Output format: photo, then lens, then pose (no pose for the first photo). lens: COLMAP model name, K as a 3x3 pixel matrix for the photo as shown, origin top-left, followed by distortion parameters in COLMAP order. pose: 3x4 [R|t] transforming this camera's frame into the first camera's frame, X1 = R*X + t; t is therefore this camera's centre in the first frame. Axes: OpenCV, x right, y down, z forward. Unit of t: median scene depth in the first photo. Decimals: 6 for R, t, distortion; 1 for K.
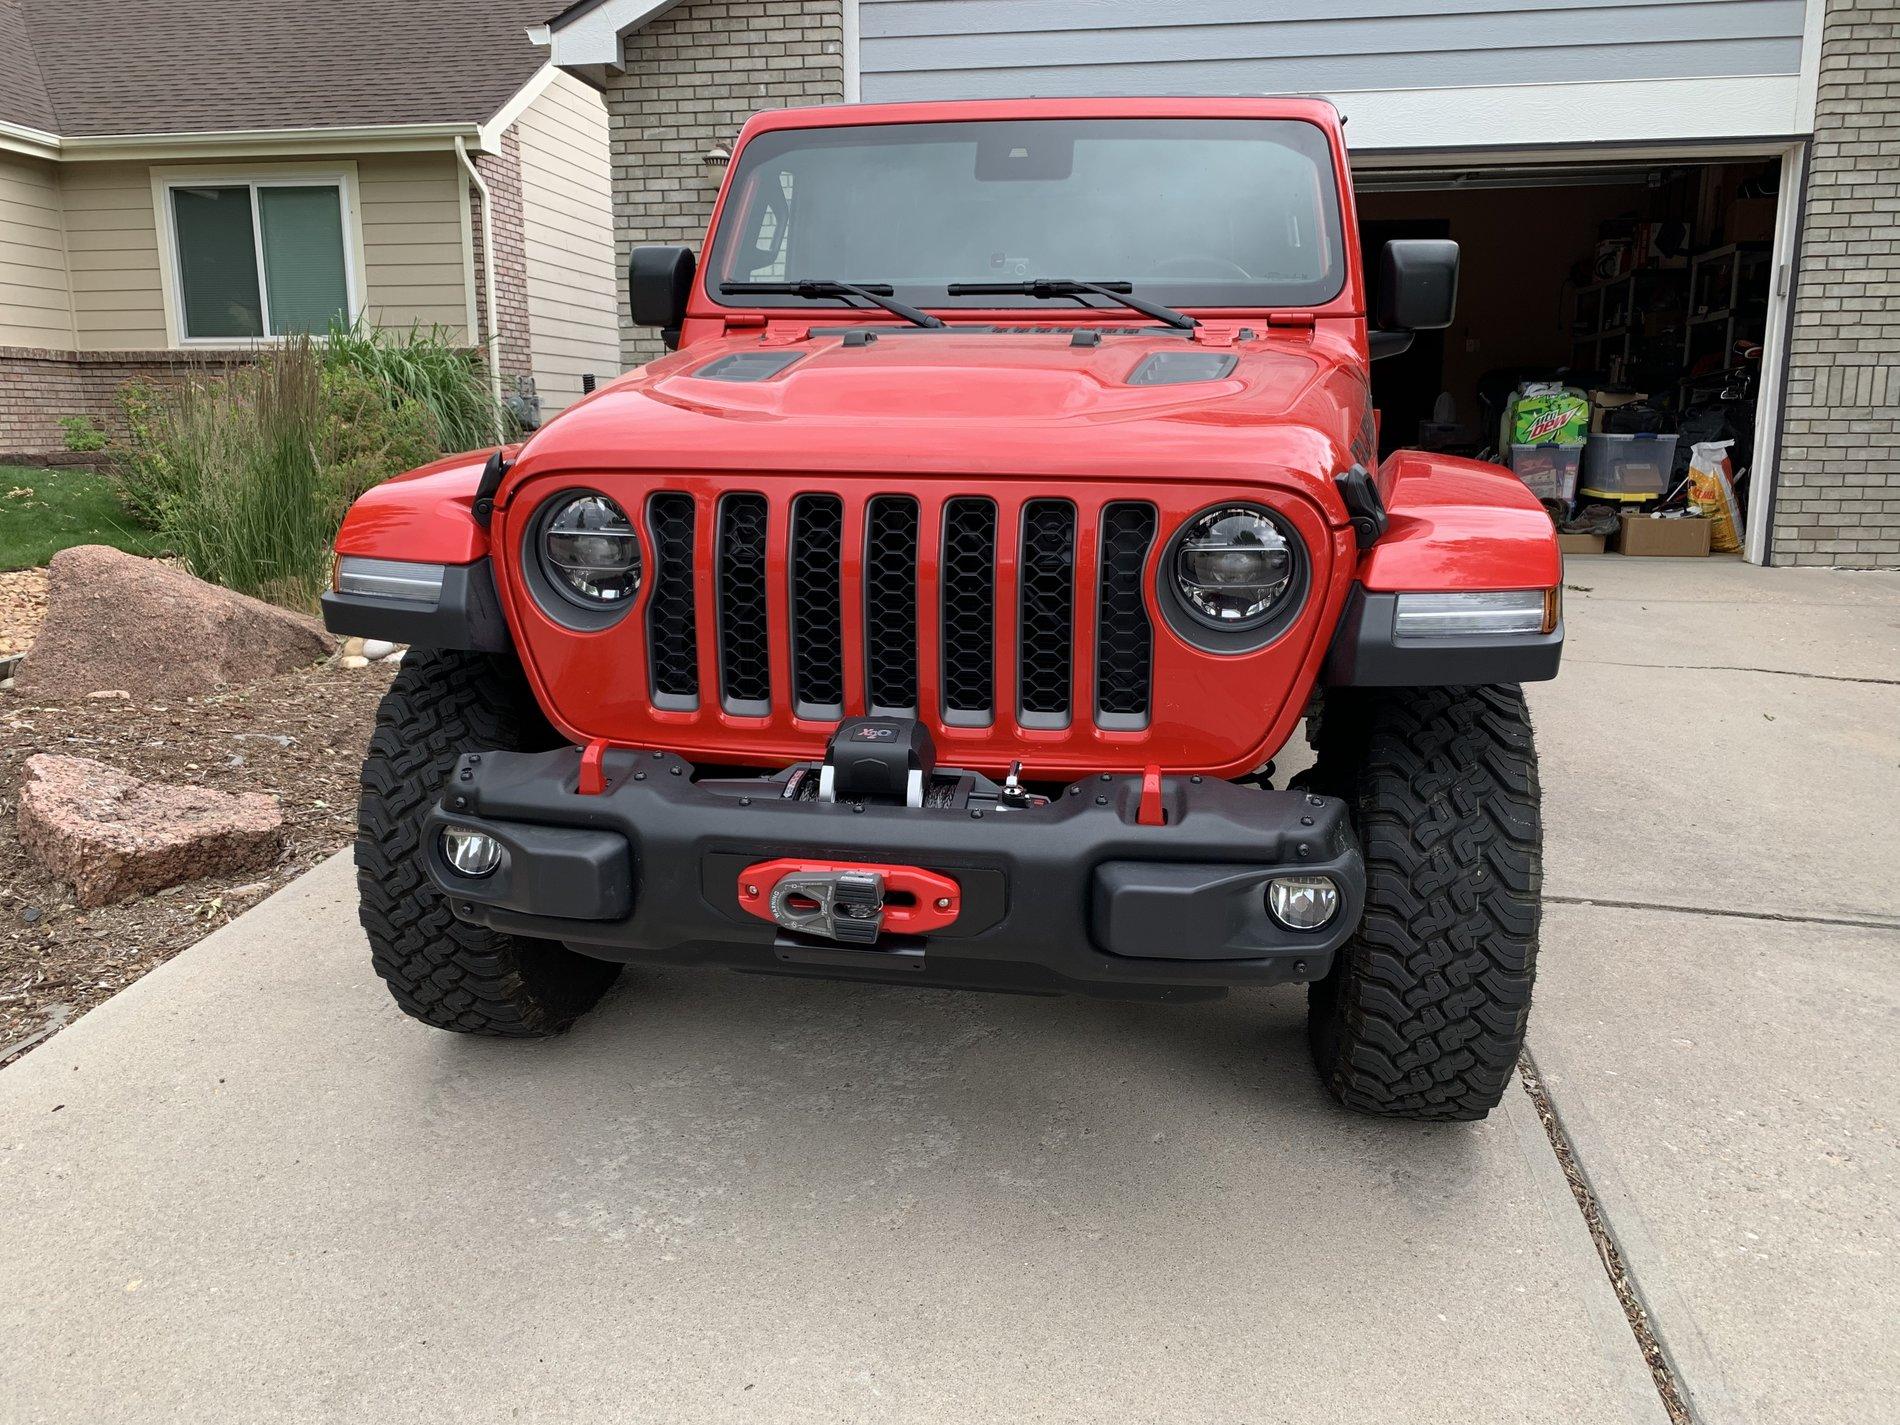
lens RADIAL K [[1537.1, 0, 921.8], [0, 1537.1, 714.7], [0, 0, 1]] dist [0.005945, 0.014819]
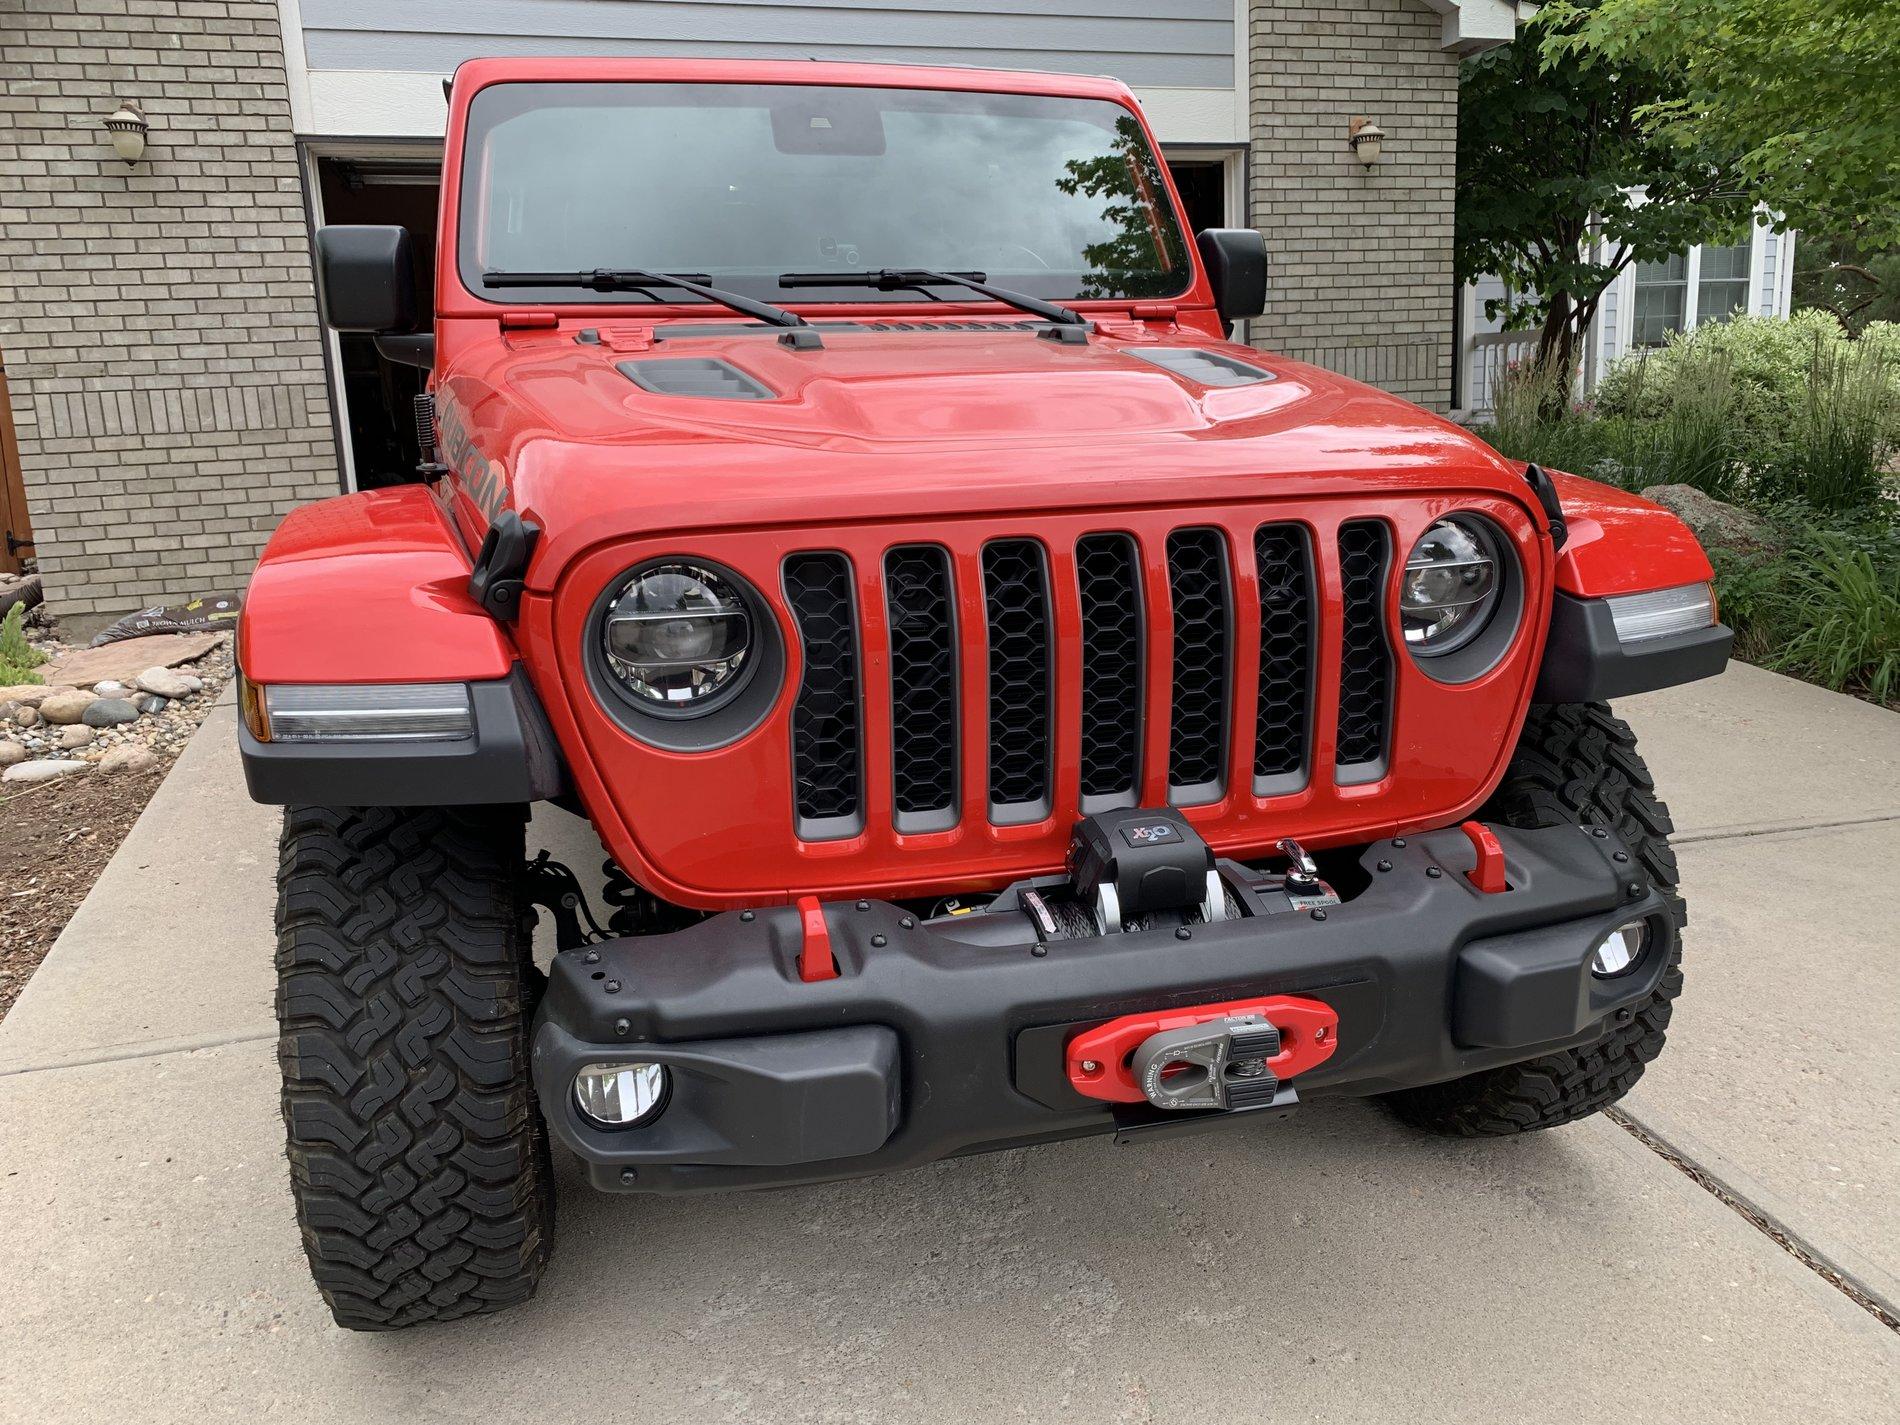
lens RADIAL K [[1516.2, 0, 950.0], [0, 1516.2, 712.5], [0, 0, 1]] dist [0.029227, -0.013070]
pose [[0.897978, -0.124272, 0.422128, -0.366398], [0.122801, 0.991953, 0.030794, -0.071319], [-0.422558, 0.024186, 0.906013, 0.271021]]
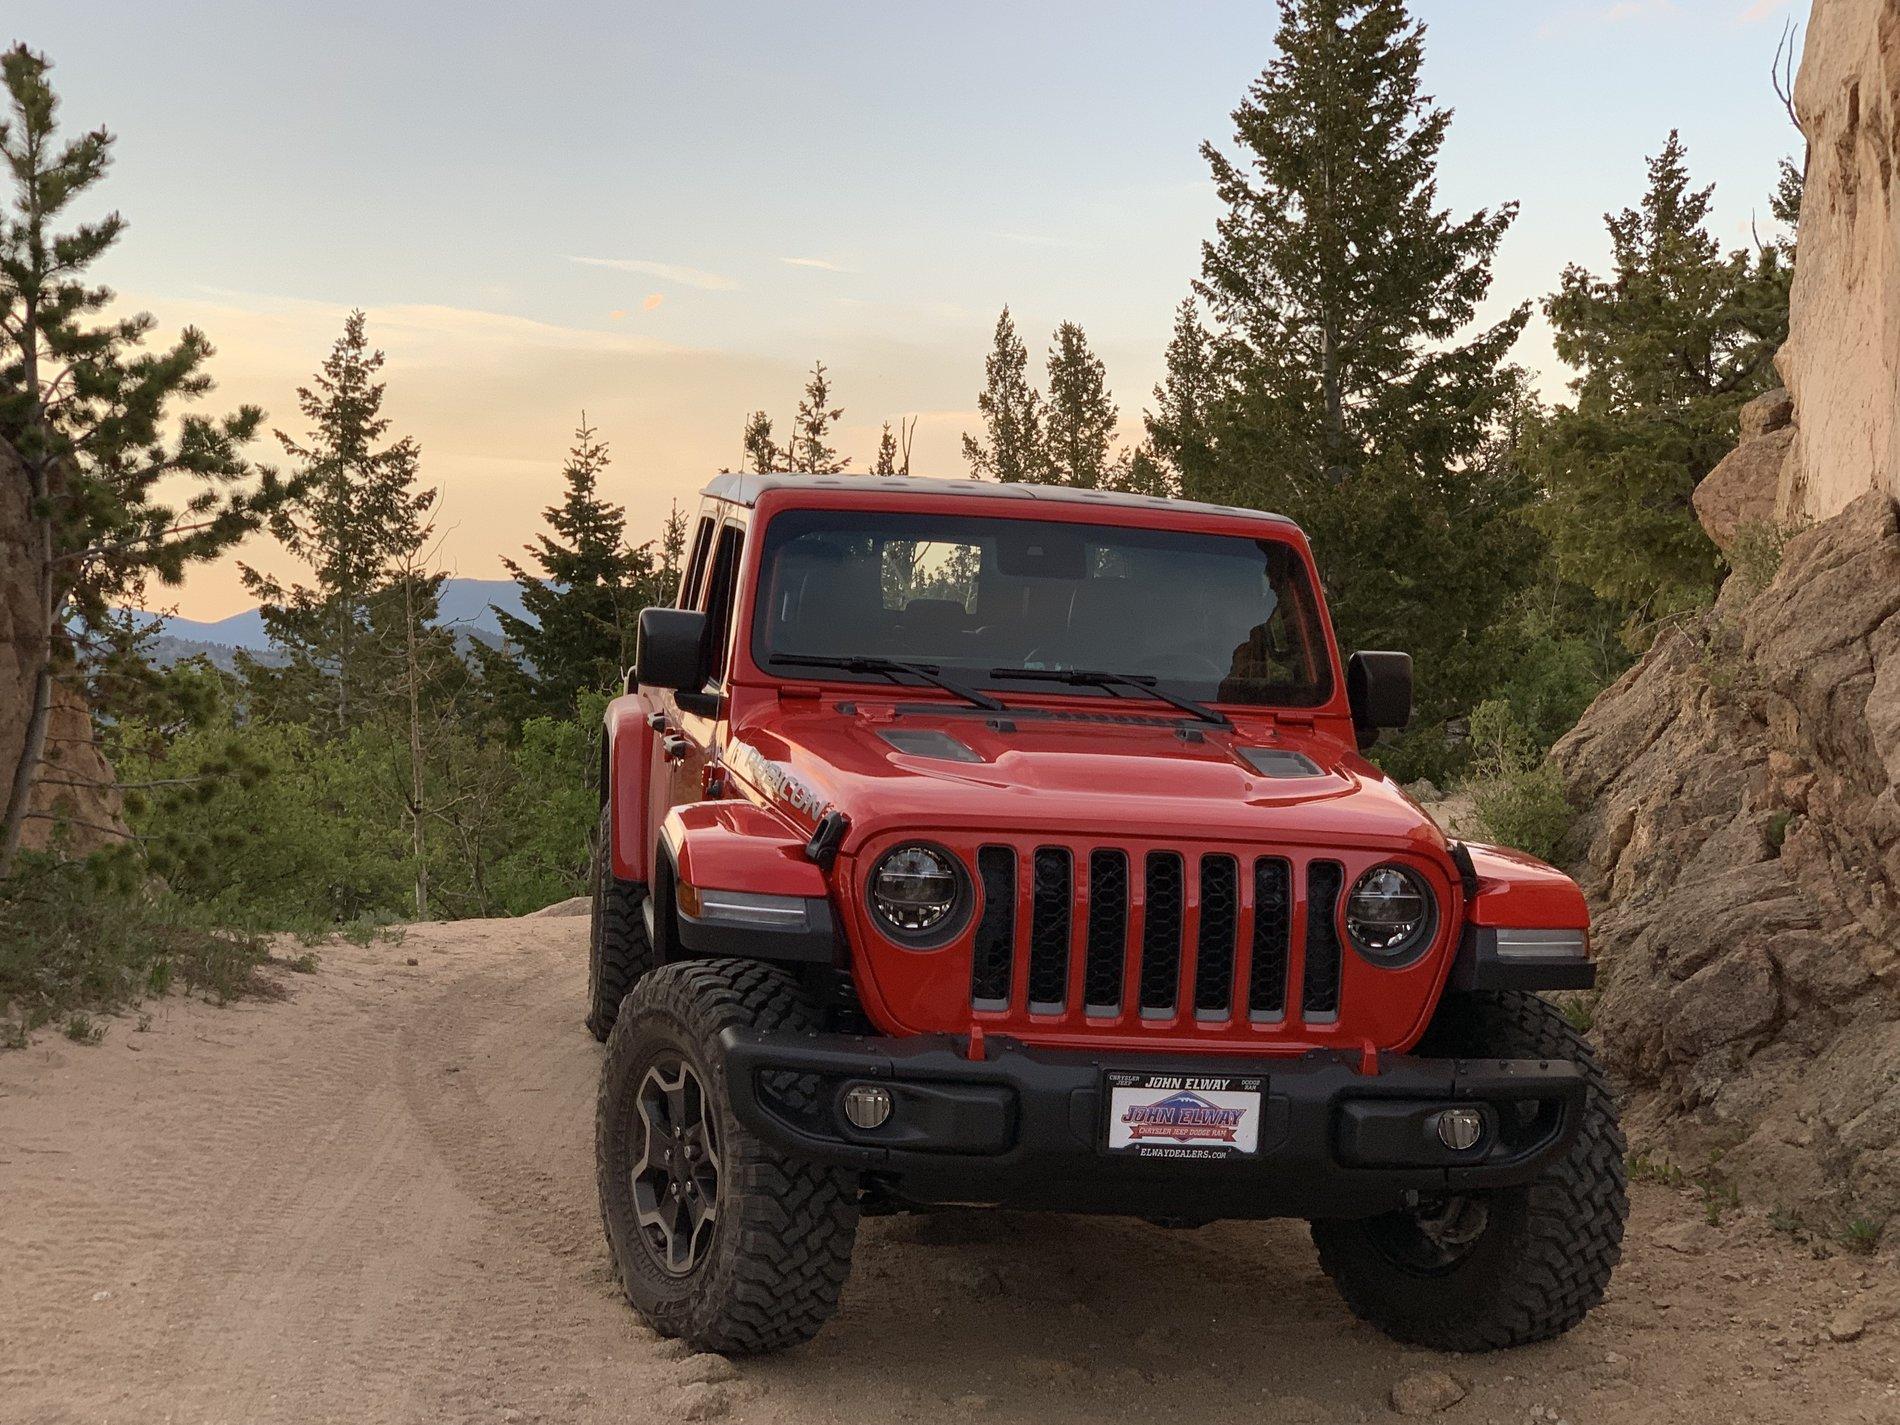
lens RADIAL K [[3026.9, 0, 950.0], [0, 3026.9, 712.5], [0, 0, 1]] dist [0.025437, 0.057119]
pose [[0.942334, 0.044266, 0.331734, -0.936918], [0.024986, 0.979143, -0.201630, 0.235807], [-0.333741, 0.198291, 0.921574, -1.245897]]
